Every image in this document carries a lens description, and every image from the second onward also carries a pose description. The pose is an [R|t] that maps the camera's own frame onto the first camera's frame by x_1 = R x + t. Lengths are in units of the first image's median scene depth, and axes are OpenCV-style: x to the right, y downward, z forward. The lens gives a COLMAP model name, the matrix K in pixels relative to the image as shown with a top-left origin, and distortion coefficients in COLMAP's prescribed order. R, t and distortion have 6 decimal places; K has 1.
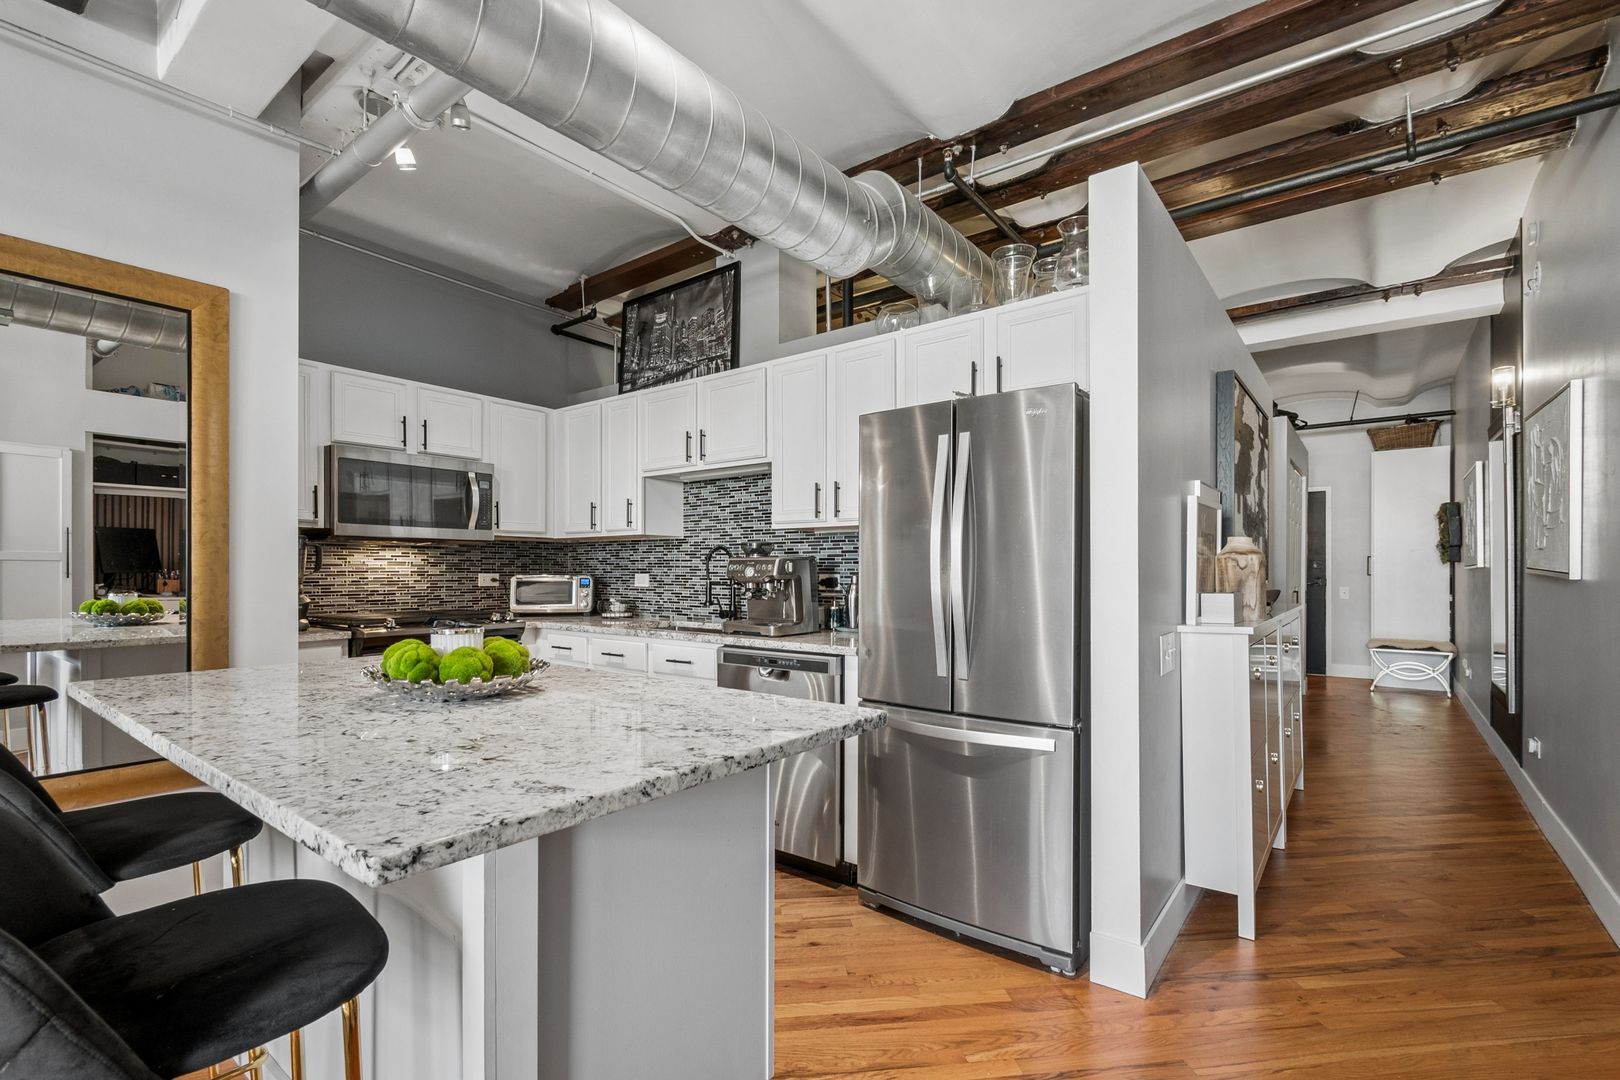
lens RADIAL K [[728.9, 0, 813.9], [0, 728.9, 573.2], [0, 0, 1]] dist [0.002804, -0.002945]
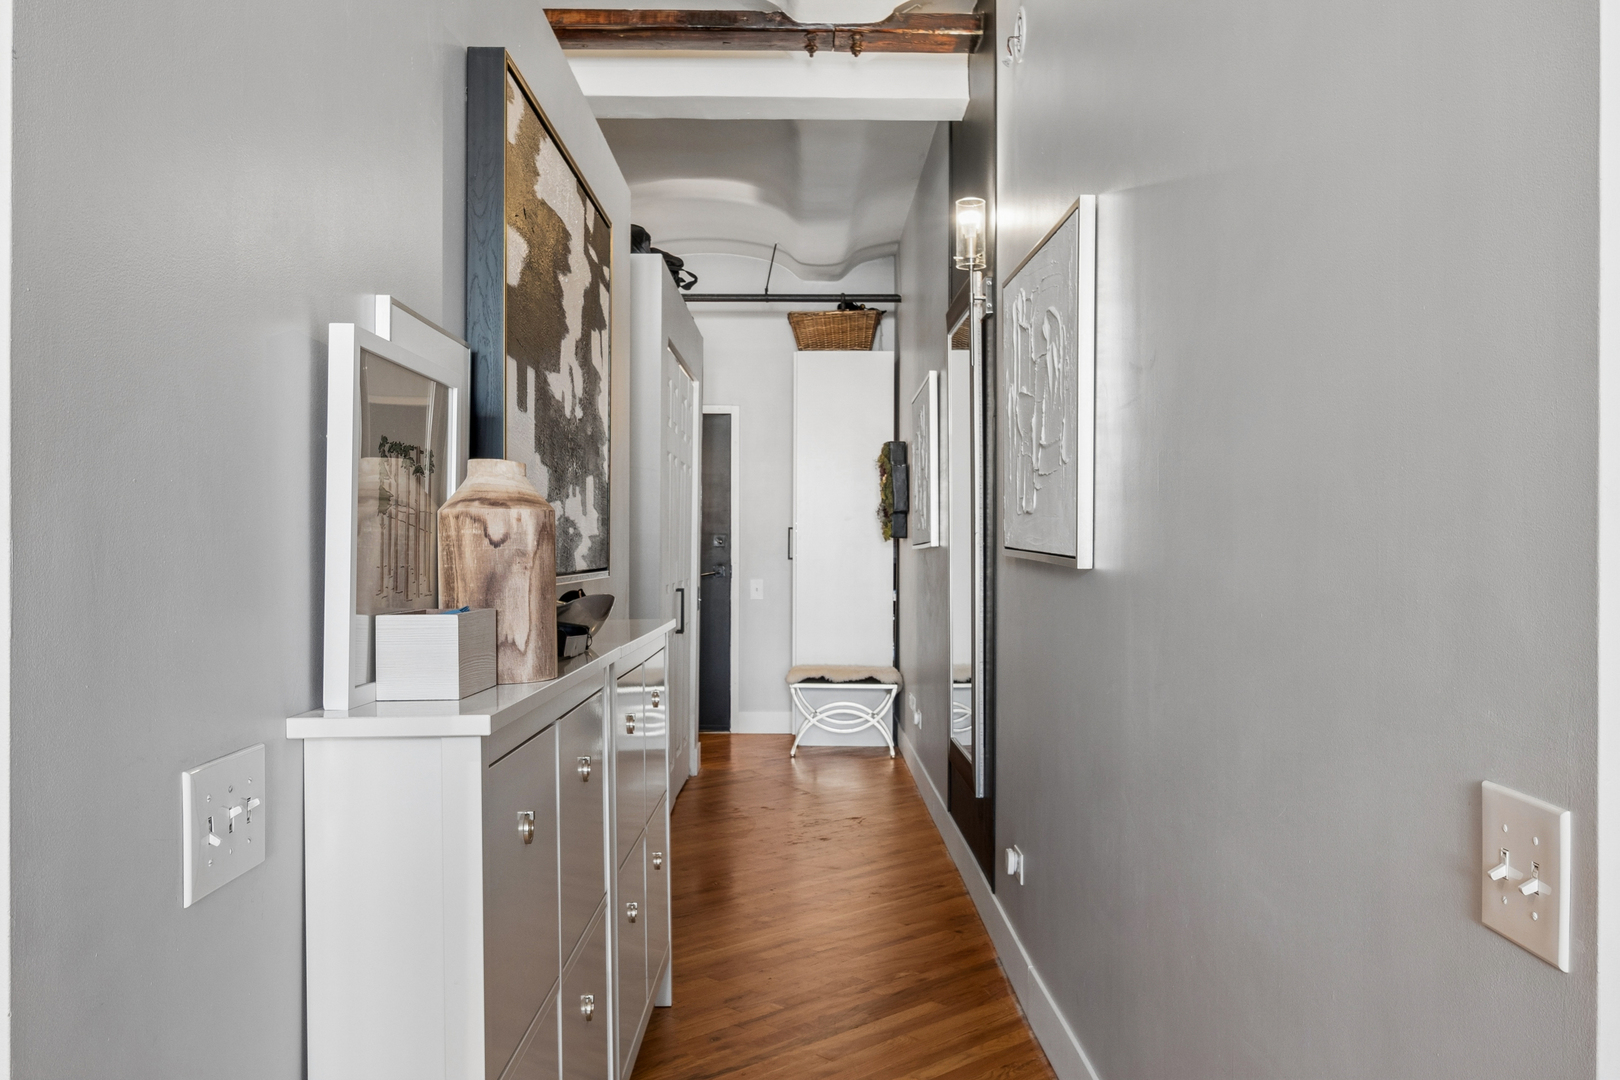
lens RADIAL K [[1408.7, 0, 810.0], [0, 1408.7, 540.0], [0, 0, 1]] dist [-0.002070, -0.000533]
pose [[0.788991, 0.008467, 0.614346, 0.138375], [-0.002069, 0.999936, -0.011125, -0.000328], [-0.614401, 0.007506, 0.788958, 0.170231]]
